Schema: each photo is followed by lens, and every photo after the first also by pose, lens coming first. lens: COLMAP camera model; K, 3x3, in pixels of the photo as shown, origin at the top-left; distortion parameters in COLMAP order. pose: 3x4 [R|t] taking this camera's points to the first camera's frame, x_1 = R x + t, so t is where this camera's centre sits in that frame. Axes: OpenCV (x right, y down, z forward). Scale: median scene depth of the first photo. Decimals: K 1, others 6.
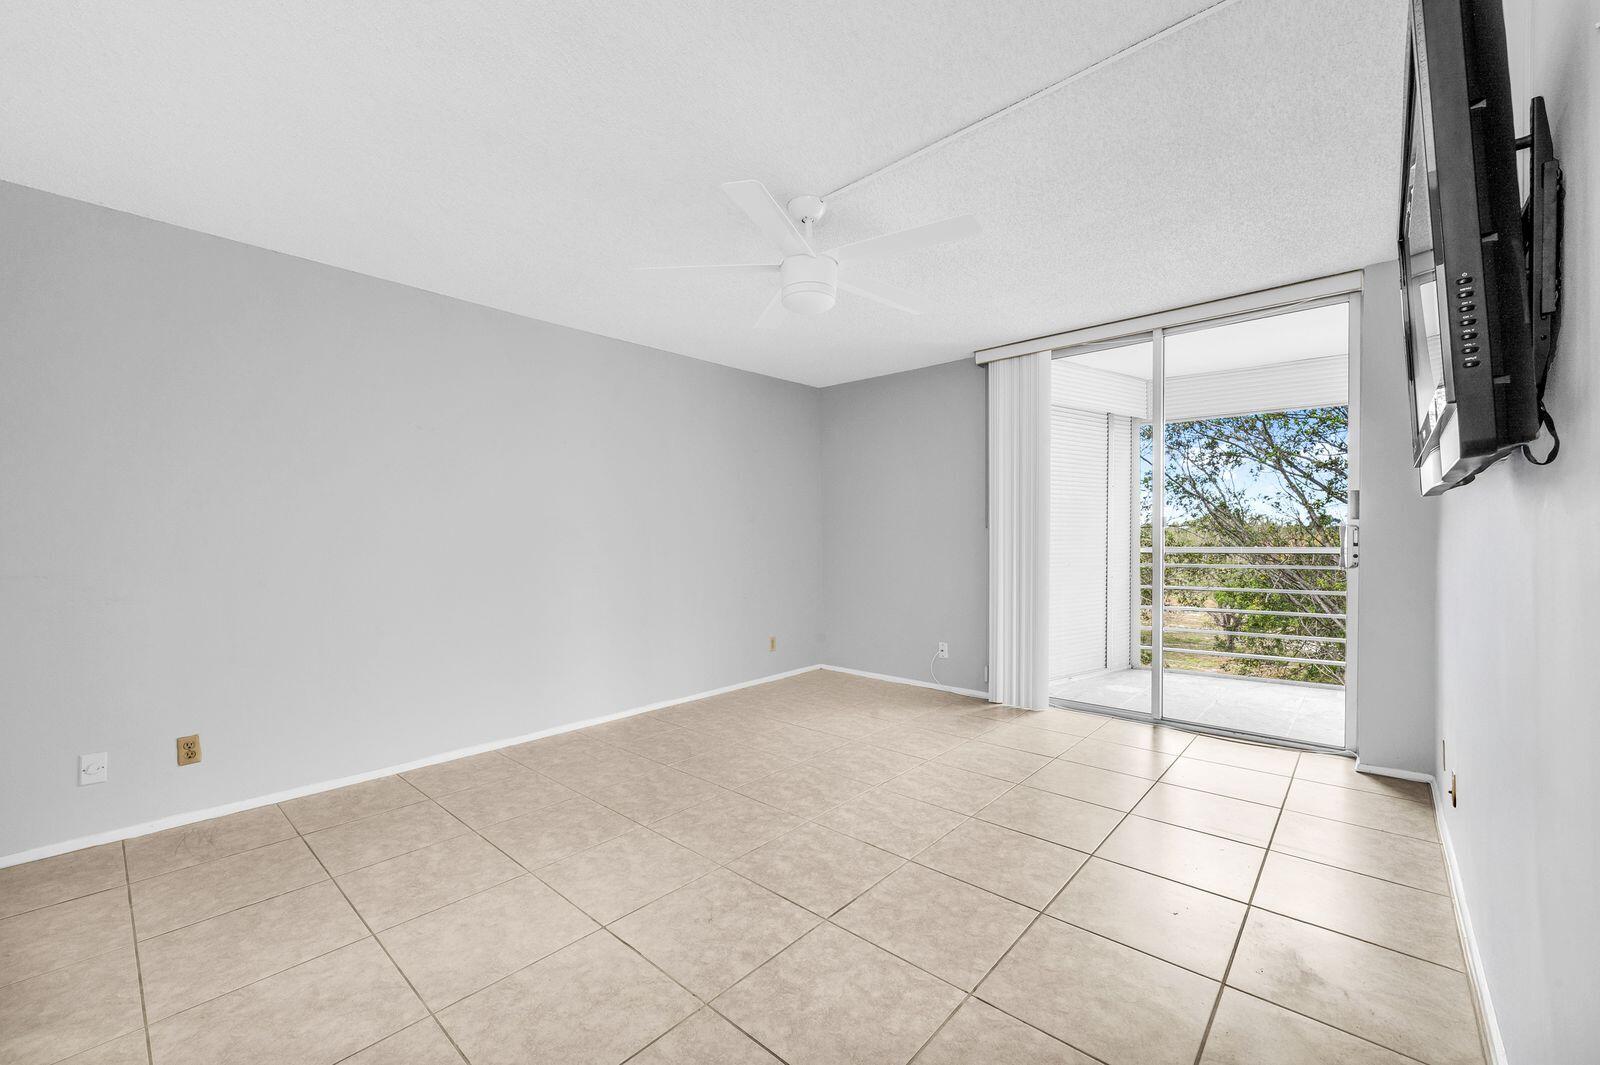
lens RADIAL K [[634.5, 0, 795.9], [0, 634.5, 546.9], [0, 0, 1]] dist [-0.000124, 0.000066]
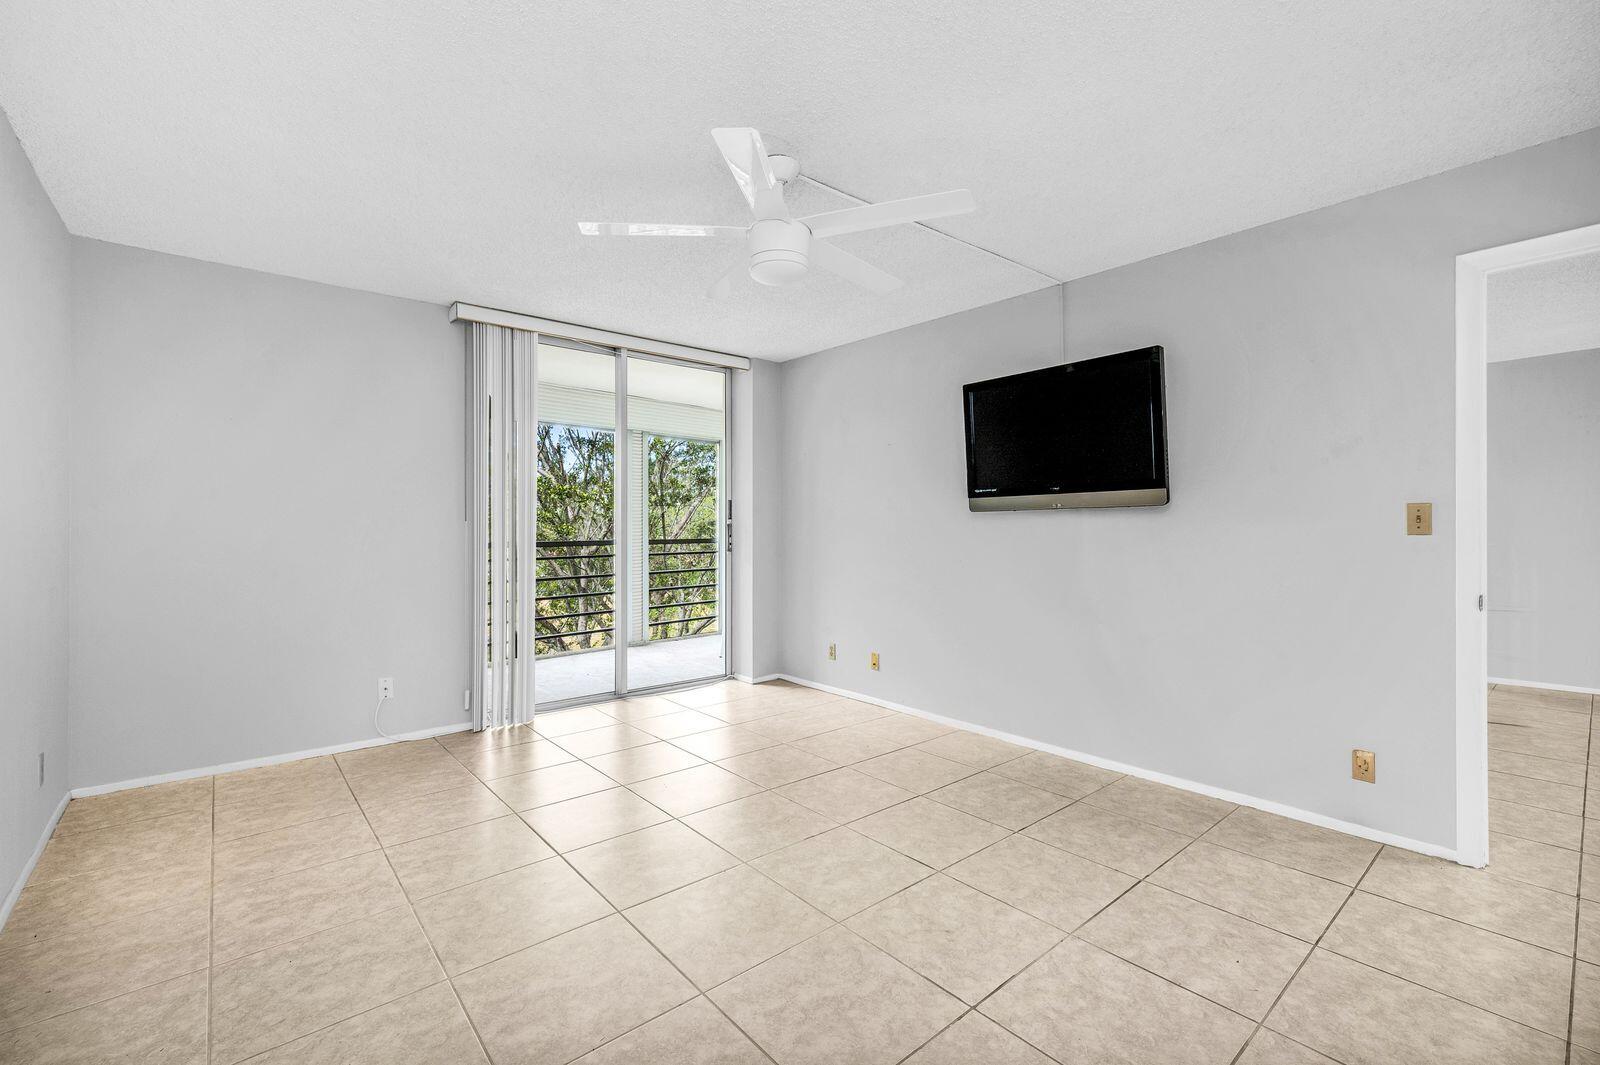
lens RADIAL K [[673.1, 0, 799.0], [0, 673.1, 520.3], [0, 0, 1]] dist [0.001091, -0.000019]
pose [[0.149888, 0.014514, 0.988596, -0.583379], [0.018637, 0.999673, -0.017502, -0.008551], [-0.988527, 0.021047, 0.149569, 0.522488]]
